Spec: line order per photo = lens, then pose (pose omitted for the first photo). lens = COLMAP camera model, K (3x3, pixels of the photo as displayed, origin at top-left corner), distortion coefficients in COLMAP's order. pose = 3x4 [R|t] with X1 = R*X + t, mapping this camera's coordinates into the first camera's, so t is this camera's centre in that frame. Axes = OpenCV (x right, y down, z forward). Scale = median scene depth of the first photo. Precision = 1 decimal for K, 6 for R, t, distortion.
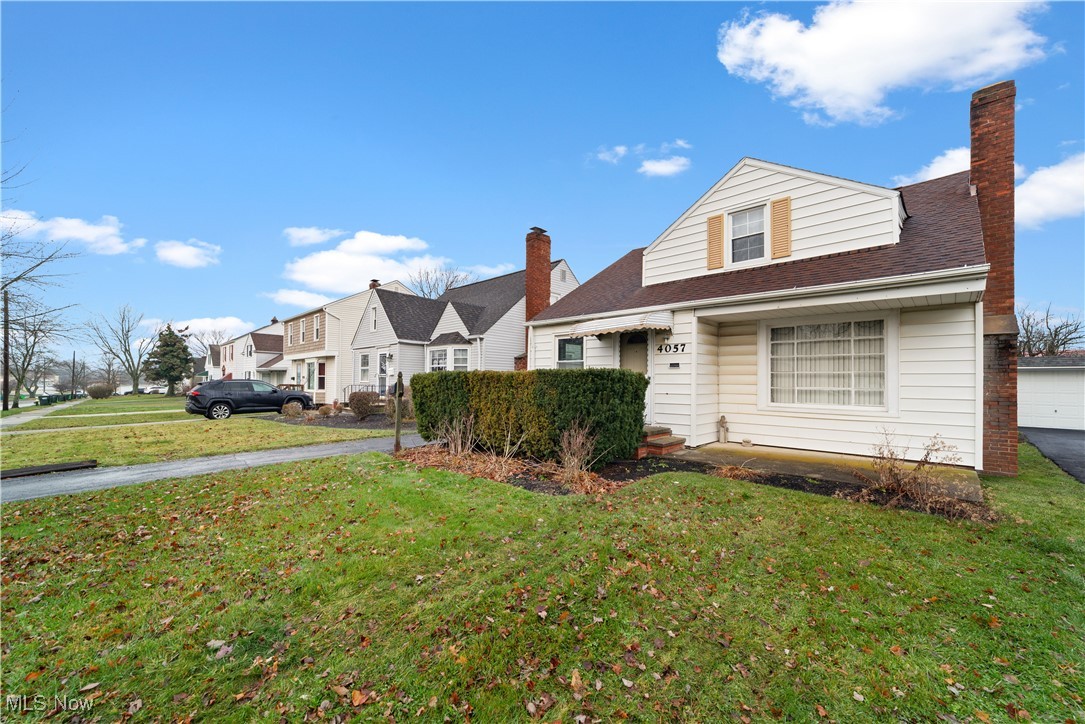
lens RADIAL K [[419.1, 0, 550.3], [0, 419.1, 372.7], [0, 0, 1]] dist [-0.015620, 0.005548]
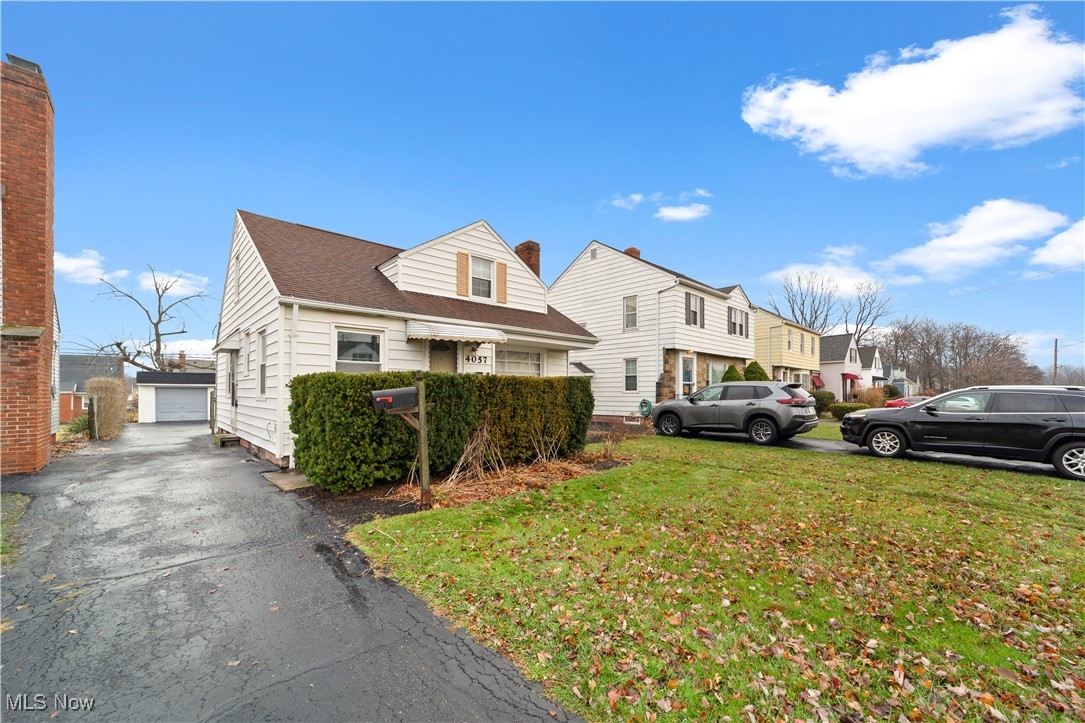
lens RADIAL K [[419.1, 0, 548.9], [0, 419.1, 381.1], [0, 0, 1]] dist [-0.015620, 0.005548]
pose [[0.061692, 0.015073, 0.997981, -0.813321], [-0.016243, 0.999769, -0.014096, 0.015521], [-0.997963, -0.015341, 0.061923, 0.665114]]
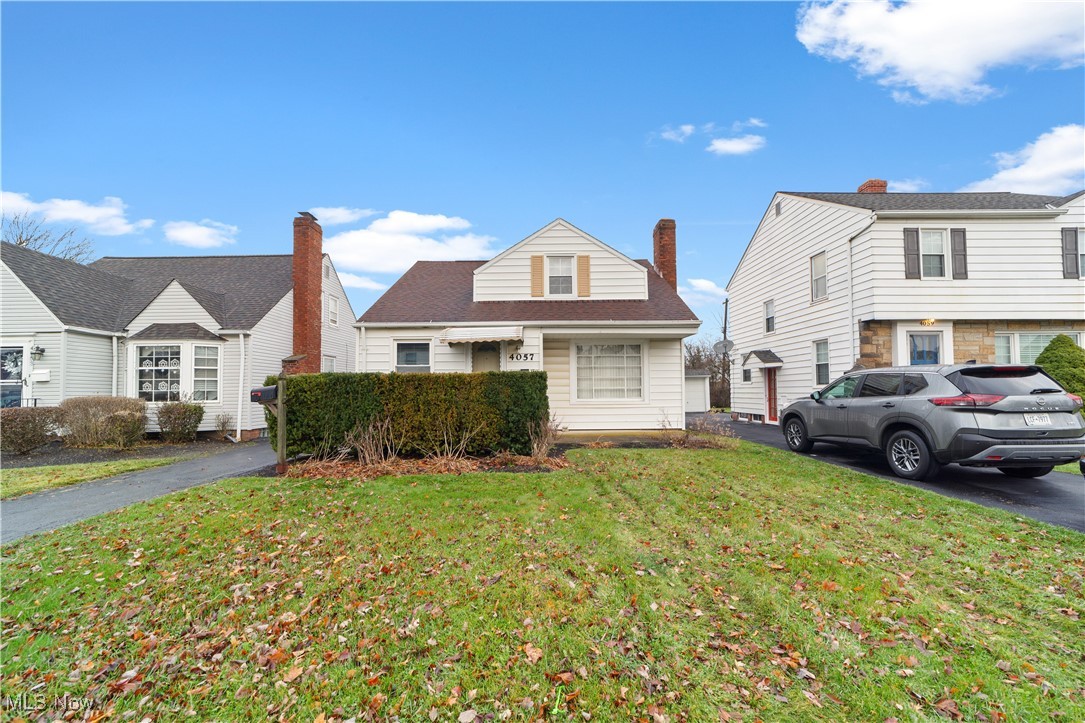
lens RADIAL K [[419.1, 0, 547.3], [0, 419.1, 367.8], [0, 0, 1]] dist [-0.015620, 0.005548]
pose [[0.720434, 0.022730, 0.693151, -0.469232], [0.002609, 0.999367, -0.035483, 0.015746], [-0.693519, 0.027371, 0.719918, 0.058616]]
